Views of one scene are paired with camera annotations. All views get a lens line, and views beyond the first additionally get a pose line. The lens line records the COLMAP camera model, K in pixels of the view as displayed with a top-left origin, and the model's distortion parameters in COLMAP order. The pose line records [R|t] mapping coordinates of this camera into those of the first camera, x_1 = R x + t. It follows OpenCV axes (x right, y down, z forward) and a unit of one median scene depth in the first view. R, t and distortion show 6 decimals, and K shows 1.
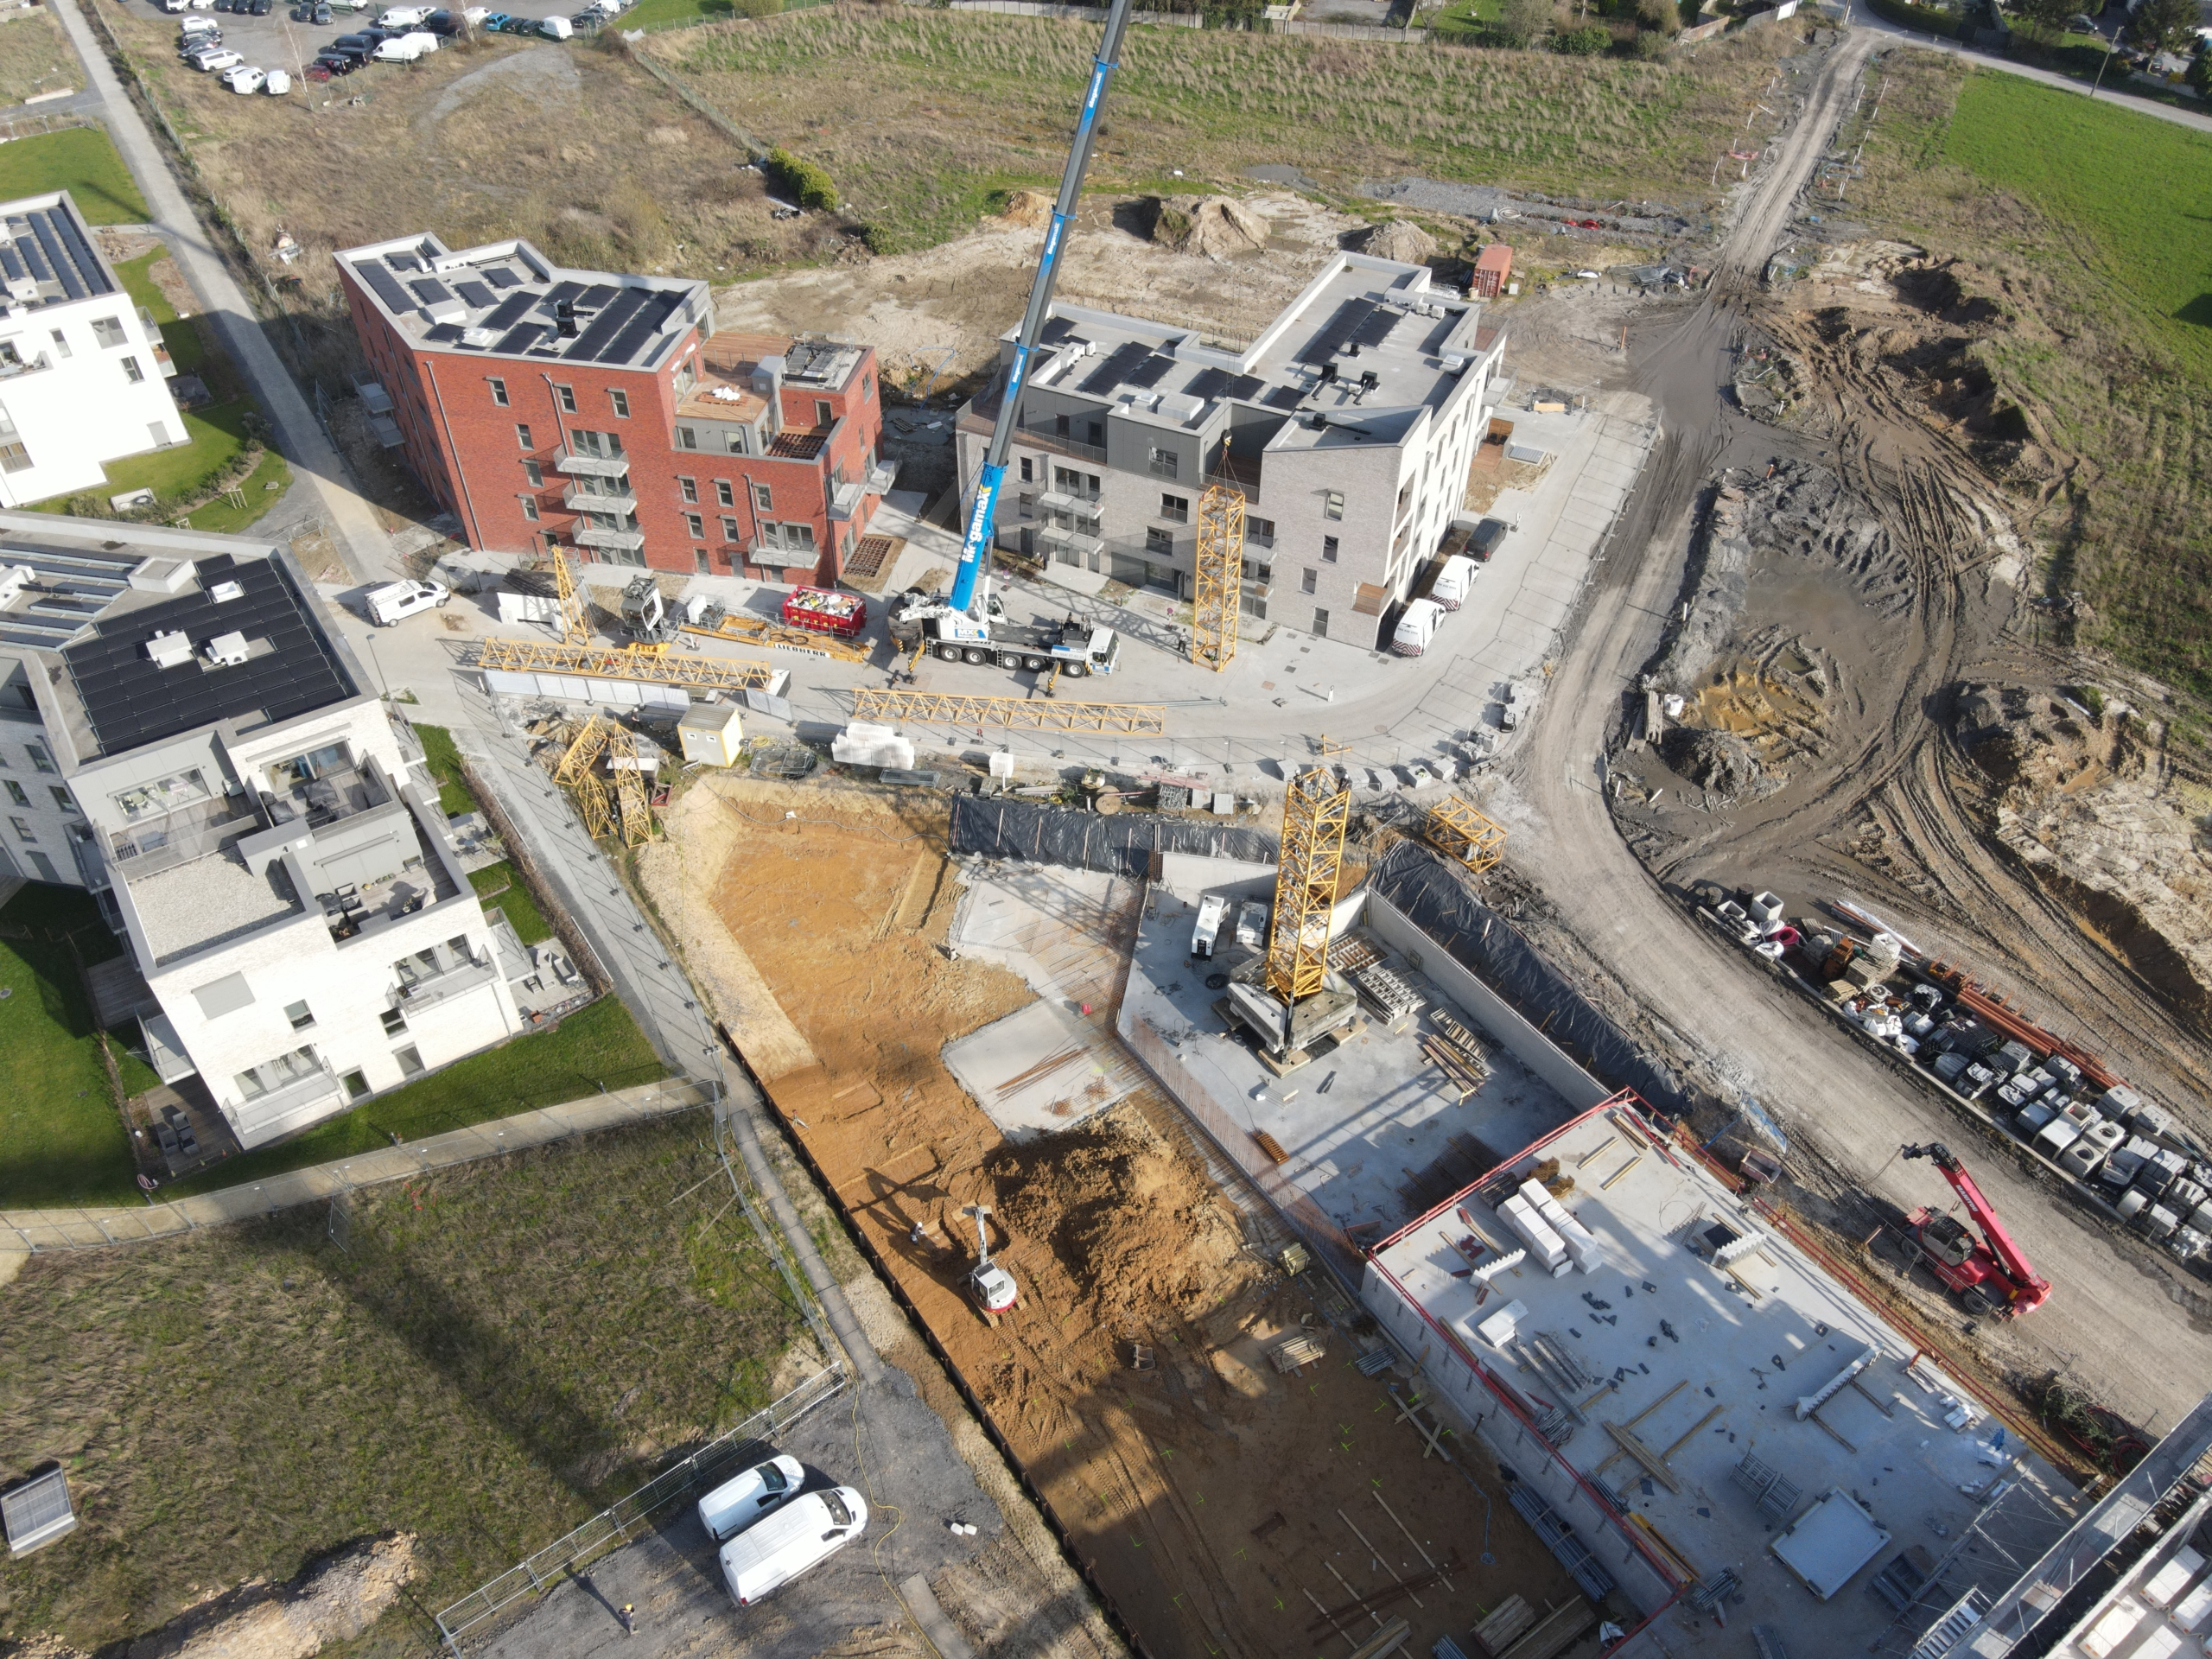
lens RADIAL K [[1640.7, 0, 1088.0], [0, 1640.7, 835.8], [0, 0, 1]] dist [0.009730, 0.003826]
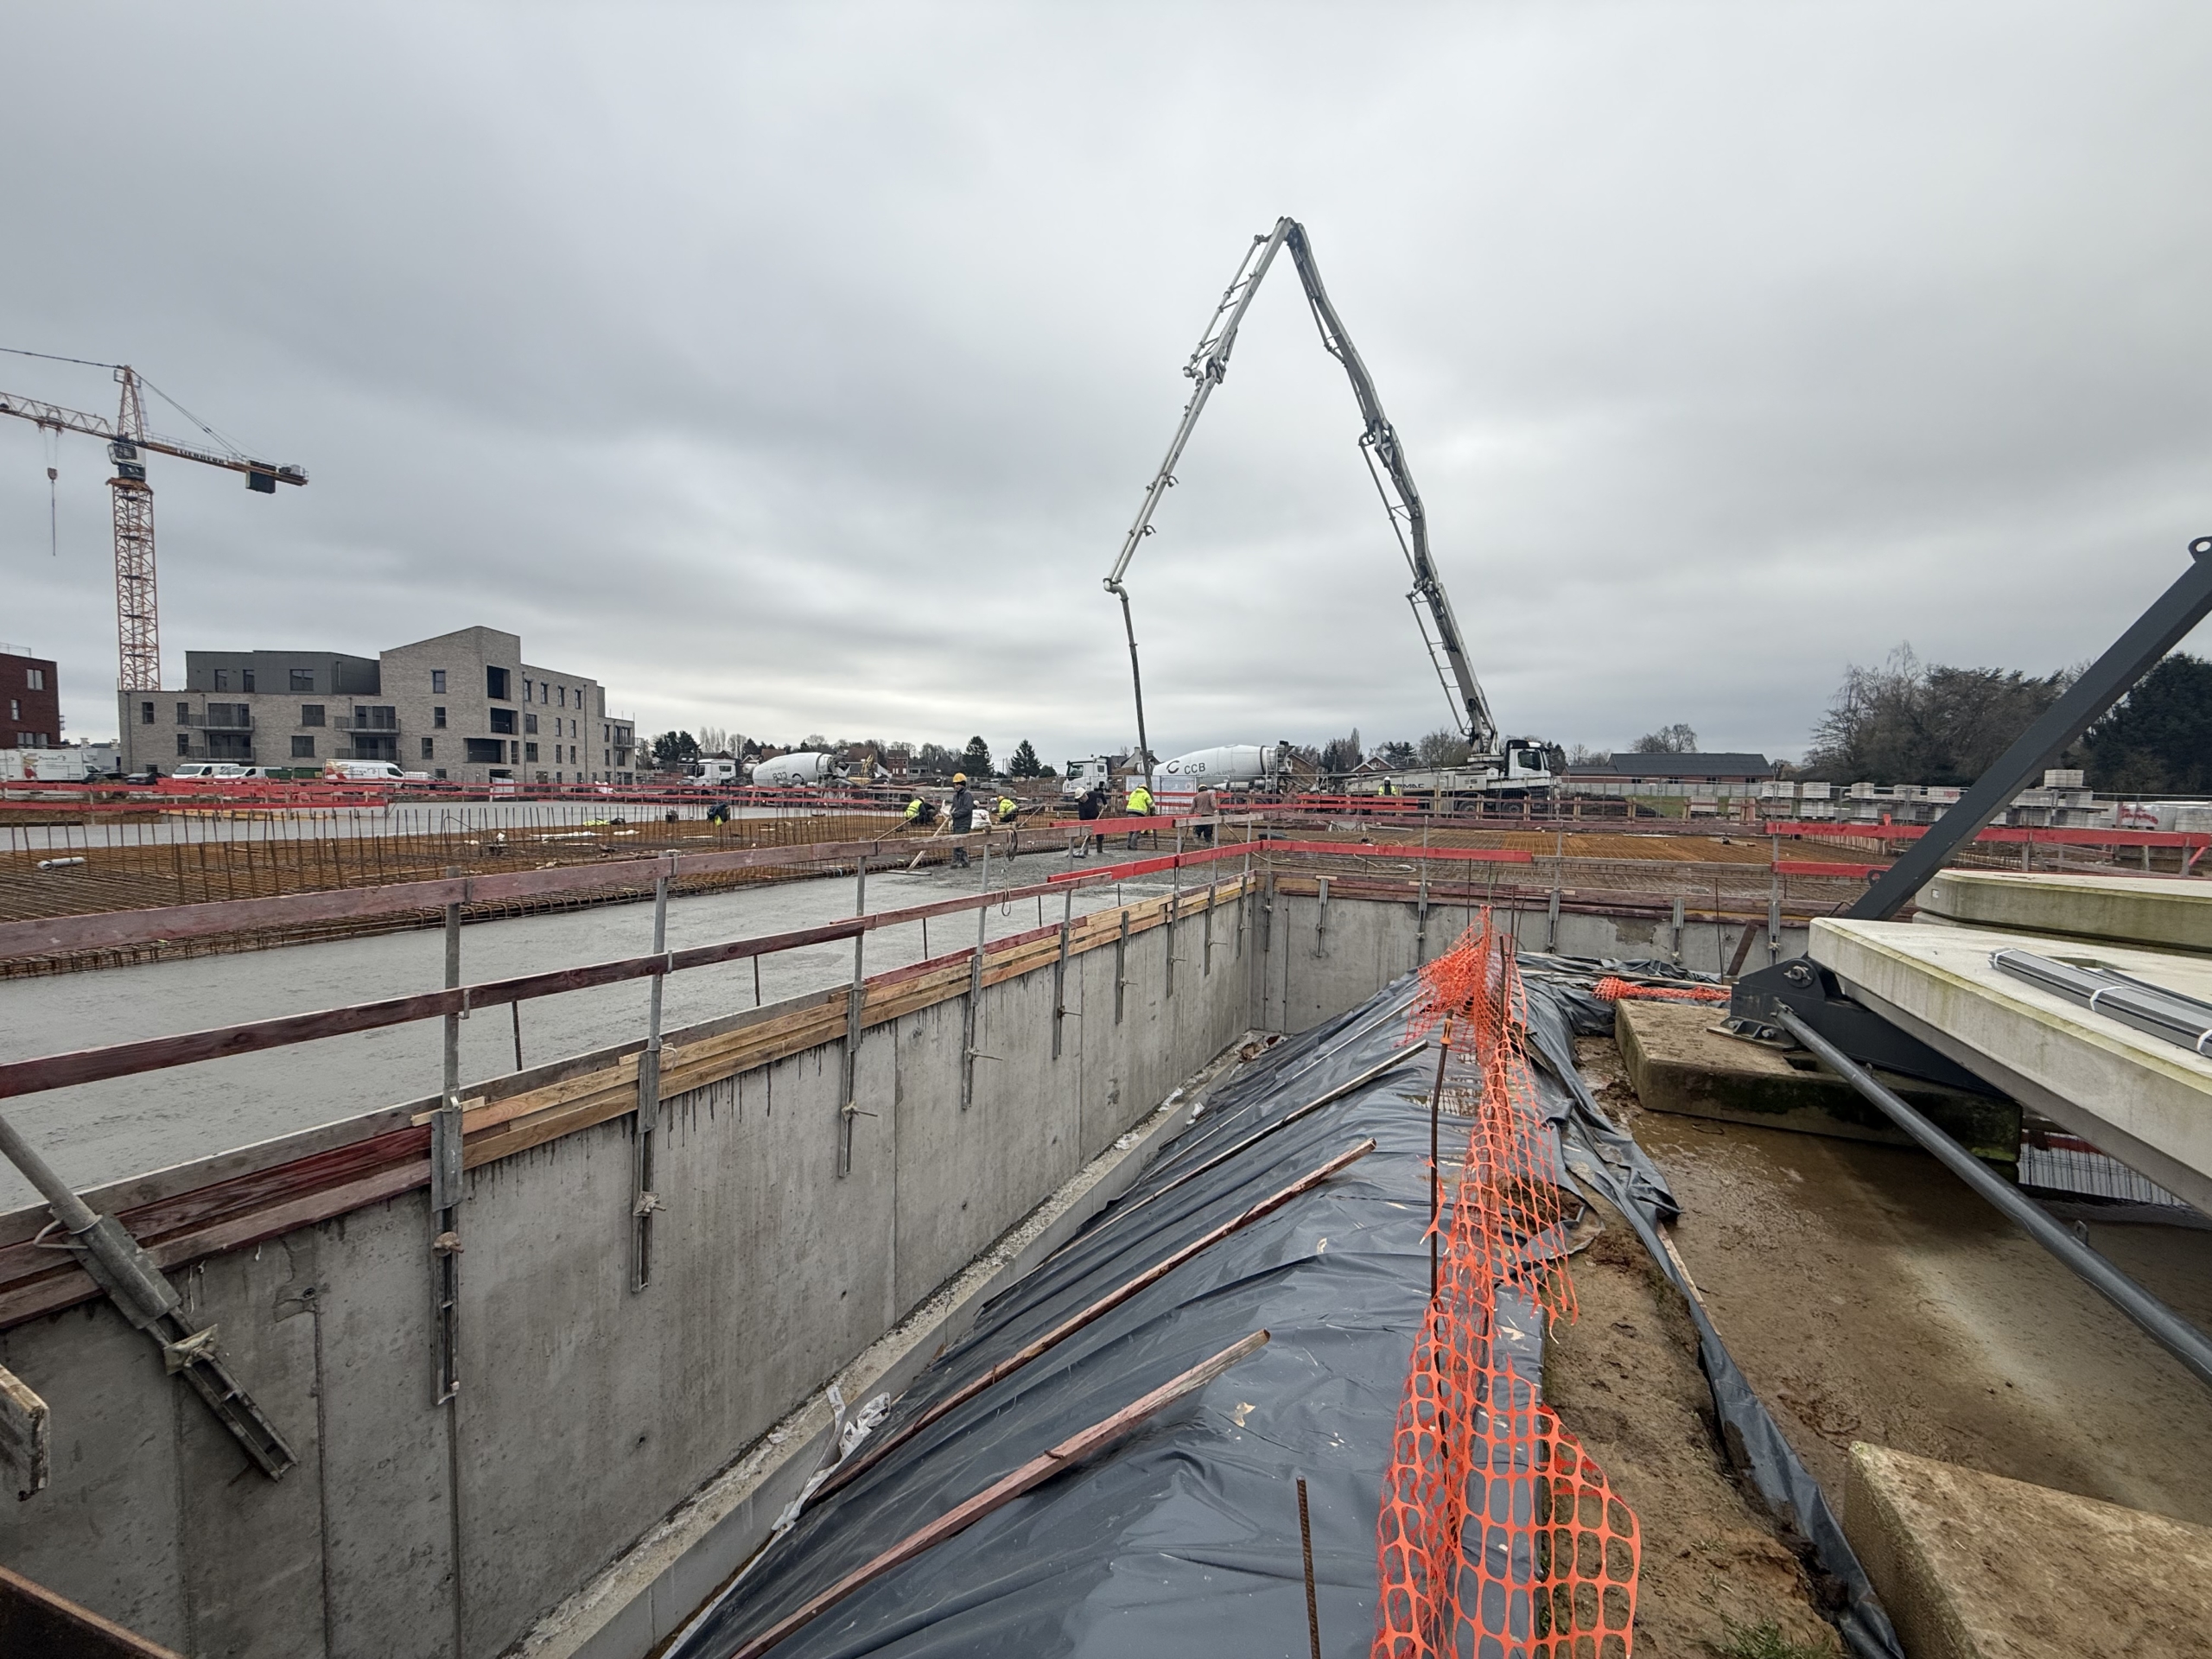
lens RADIAL K [[876.3, 0, 1109.2], [0, 876.3, 834.3], [0, 0, 1]] dist [0.001978, -0.000884]
pose [[0.870609, -0.023516, 0.491414, 0.312826], [0.330384, 0.768062, -0.548568, 0.574620], [-0.364536, 0.639943, 0.676451, 0.389263]]
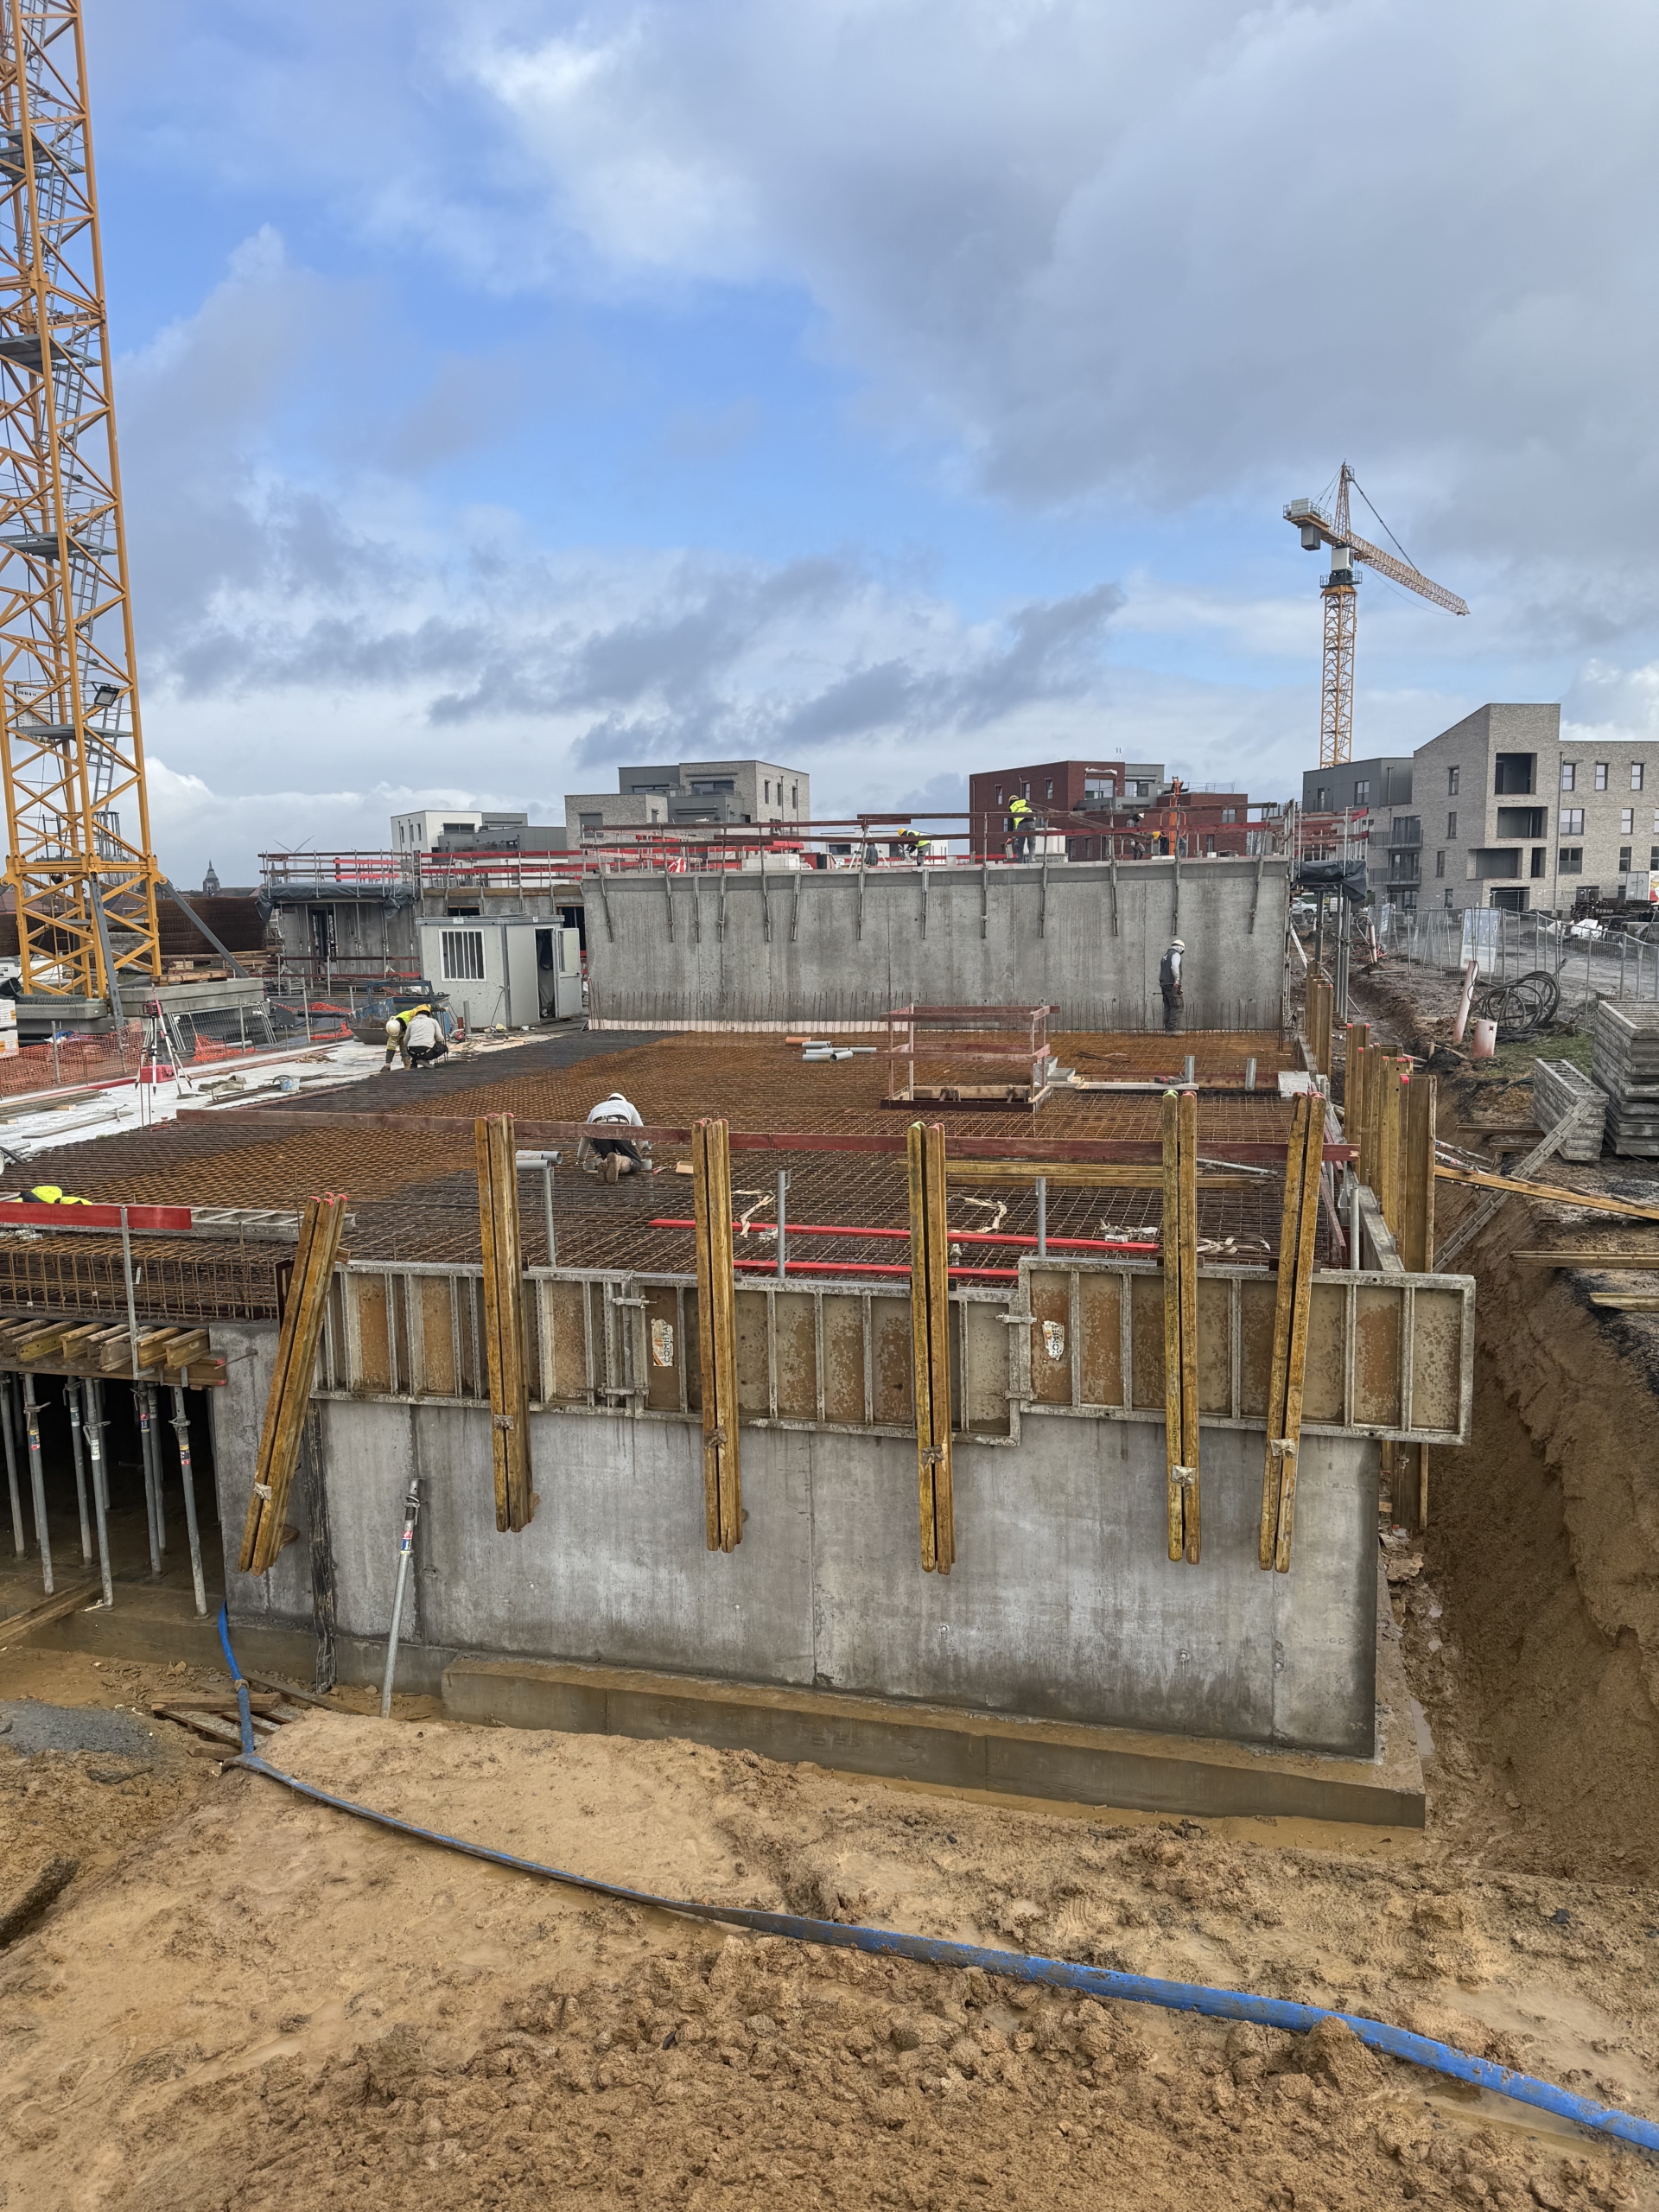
lens RADIAL K [[1545.5, 0, 825.9], [0, 1545.5, 1113.8], [0, 0, 1]] dist [0.087617, -0.106781]
pose [[0.642019, 0.086488, -0.761795, 0.815226], [-0.503253, 0.797138, -0.333627, 0.649160], [0.578401, 0.597570, 0.555304, 0.292651]]
